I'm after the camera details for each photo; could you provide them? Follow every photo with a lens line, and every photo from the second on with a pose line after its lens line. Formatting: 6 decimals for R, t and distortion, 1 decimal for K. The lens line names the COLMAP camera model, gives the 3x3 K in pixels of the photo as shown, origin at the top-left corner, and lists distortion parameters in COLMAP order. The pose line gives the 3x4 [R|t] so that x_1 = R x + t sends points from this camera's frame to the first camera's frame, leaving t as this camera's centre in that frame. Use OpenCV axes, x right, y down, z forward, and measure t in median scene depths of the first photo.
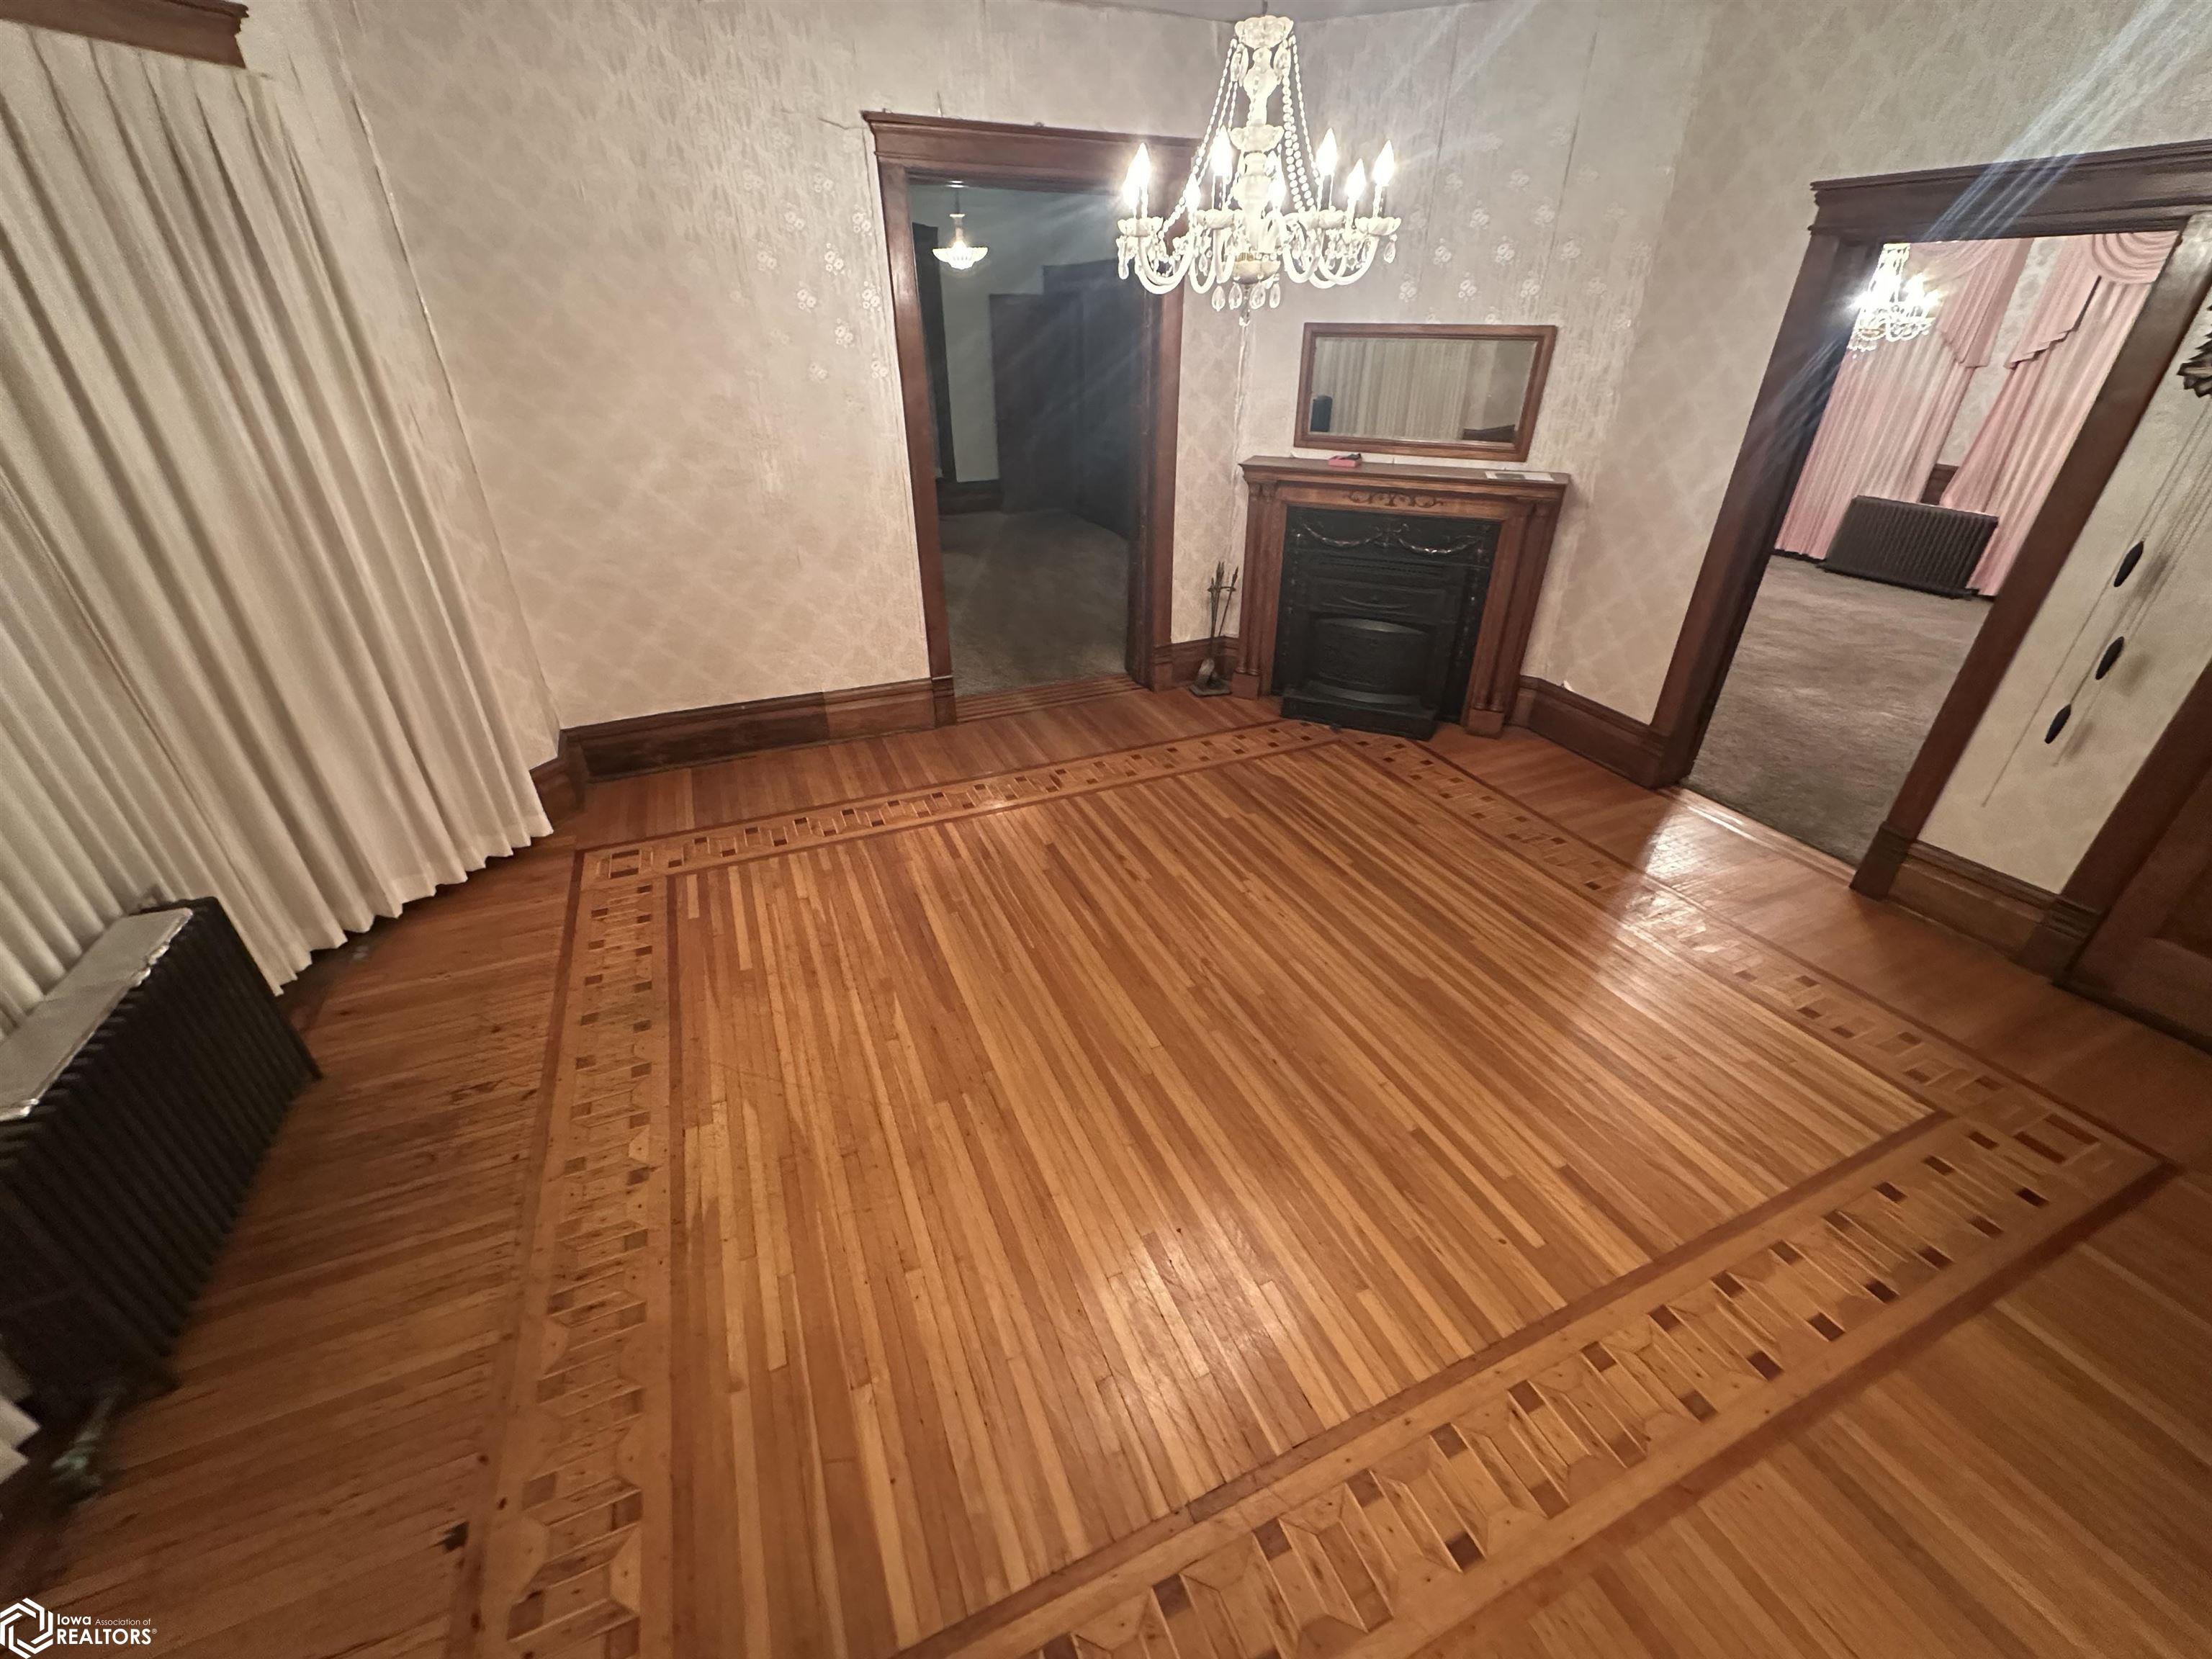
lens RADIAL K [[879.7, 0, 1110.5], [0, 879.7, 825.2], [0, 0, 1]] dist [0.001404, 0.000448]
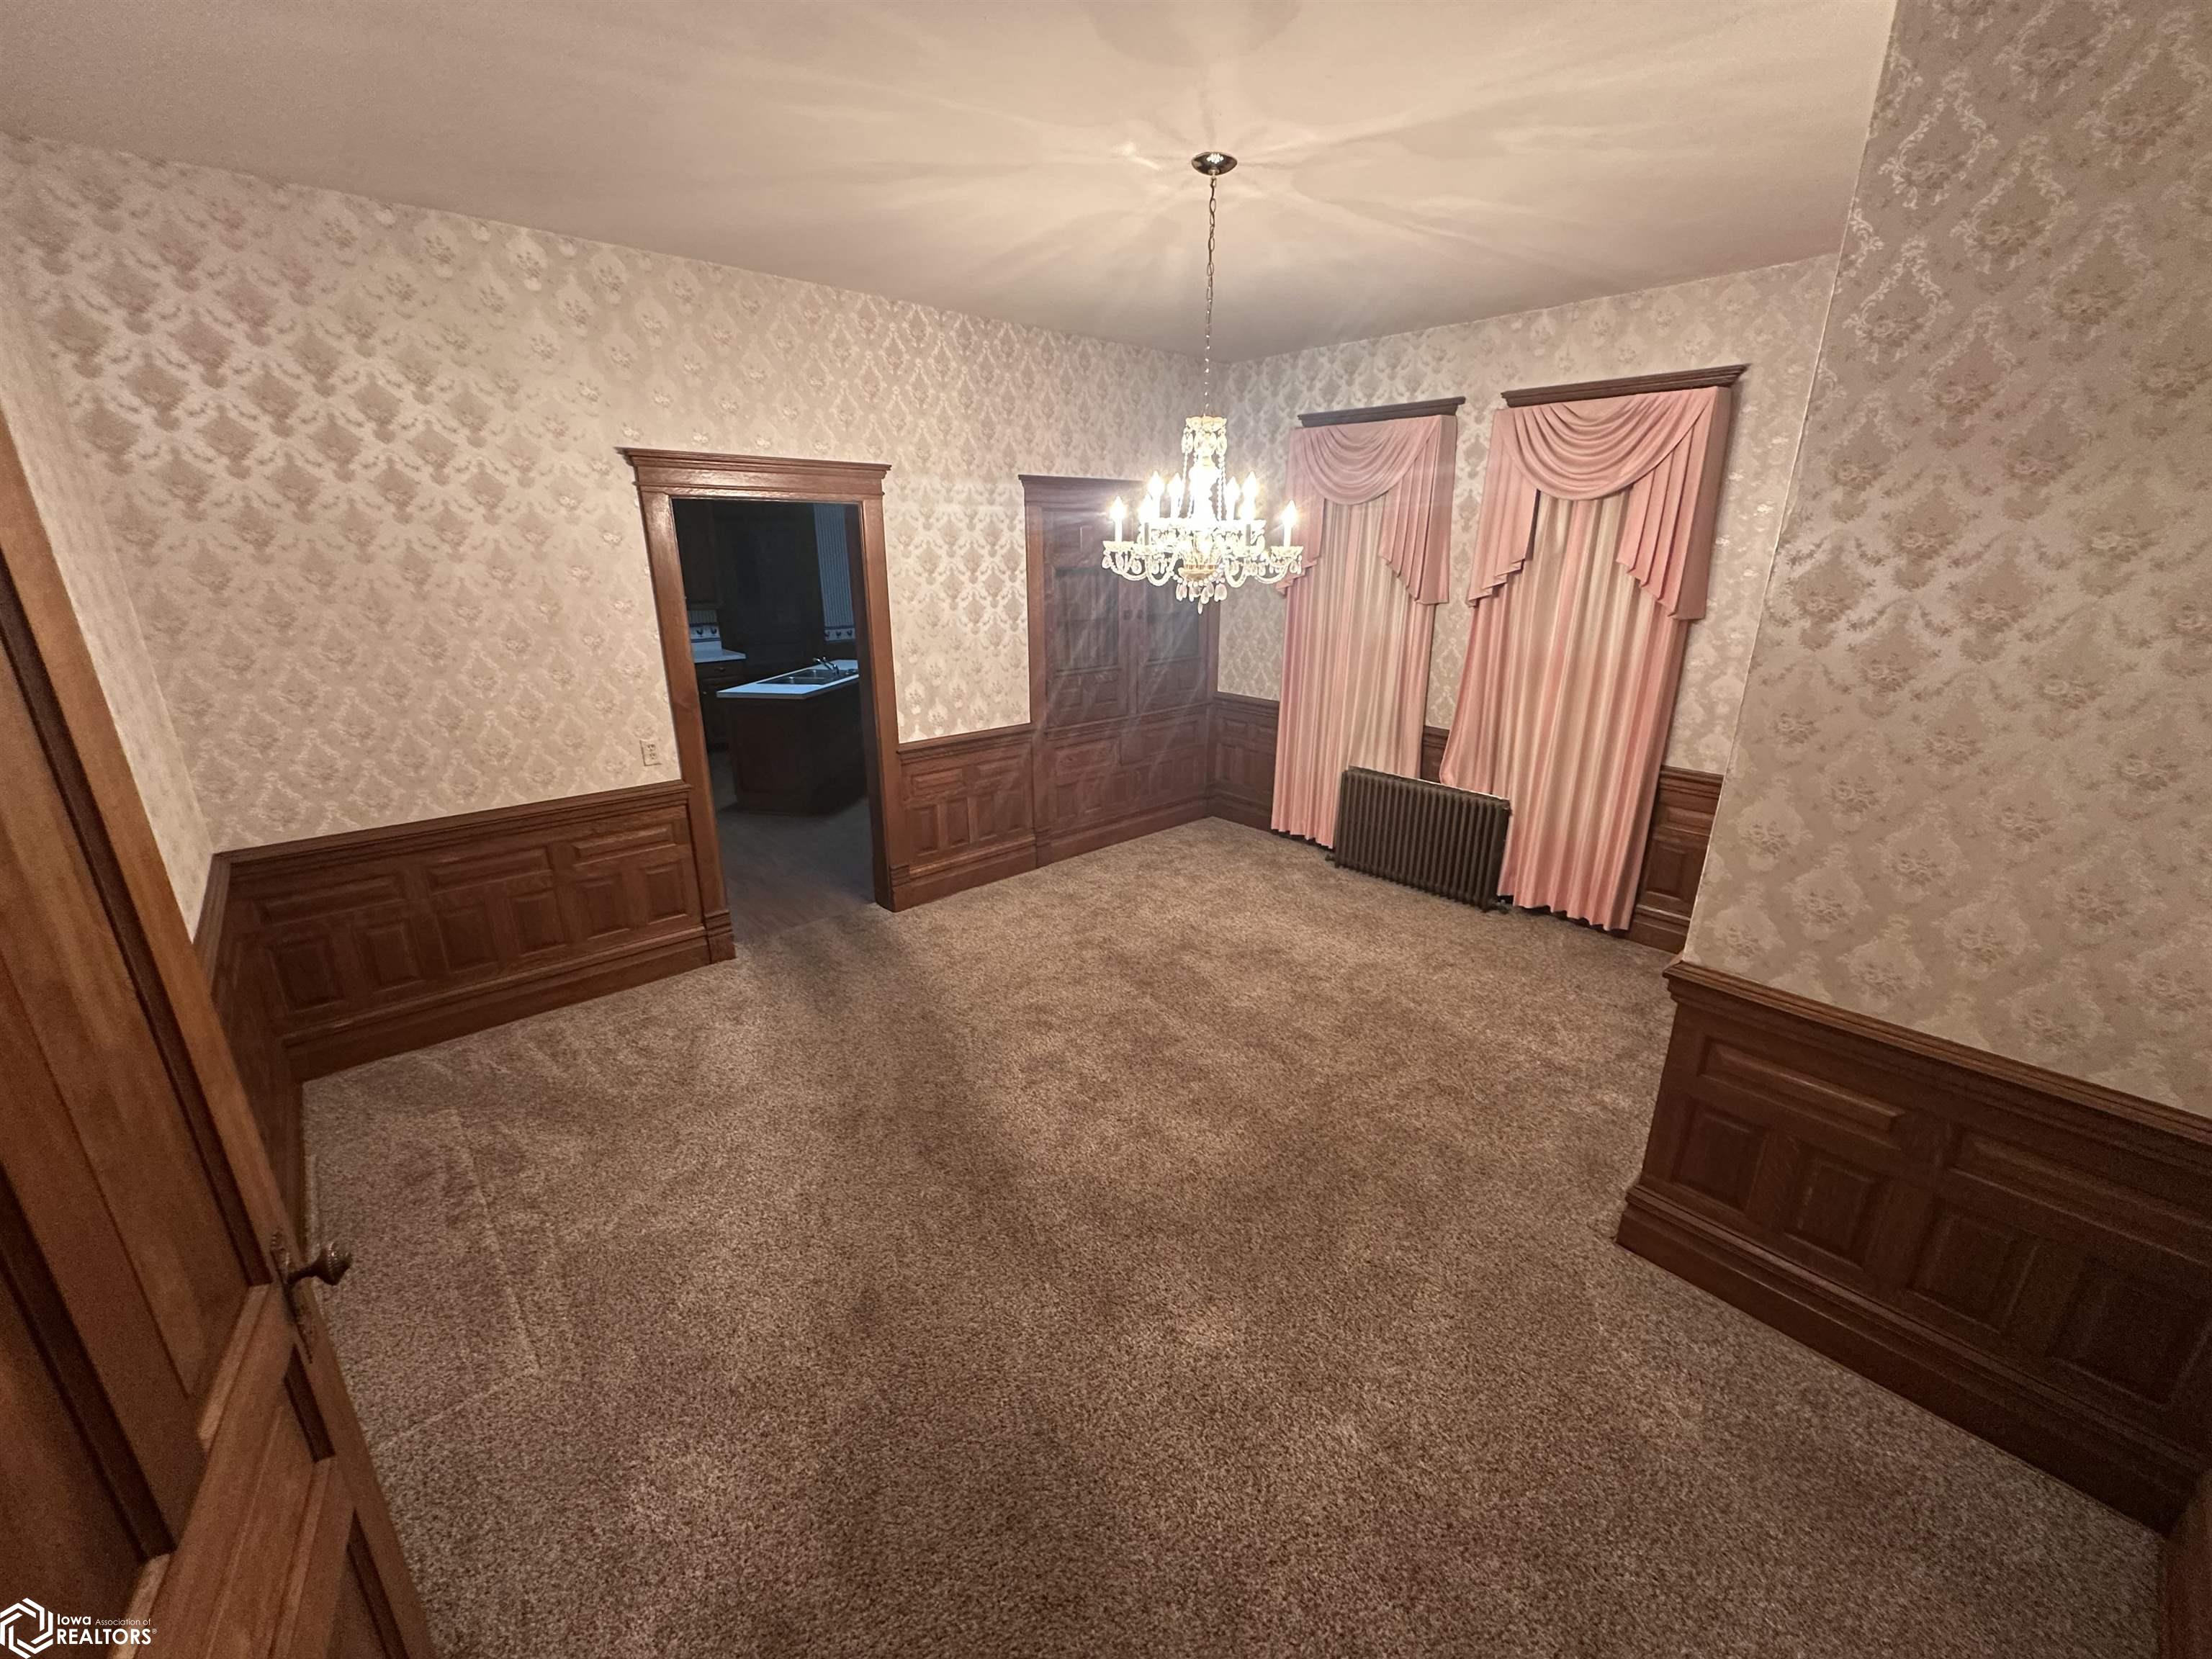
lens RADIAL K [[879.7, 0, 1103.5], [0, 879.7, 828.7], [0, 0, 1]] dist [0.001404, 0.000448]
pose [[0.954154, -0.094420, 0.284035, 0.492019], [0.149538, 0.972402, -0.179090, -0.248024], [-0.259286, 0.213353, 0.941940, 0.423195]]
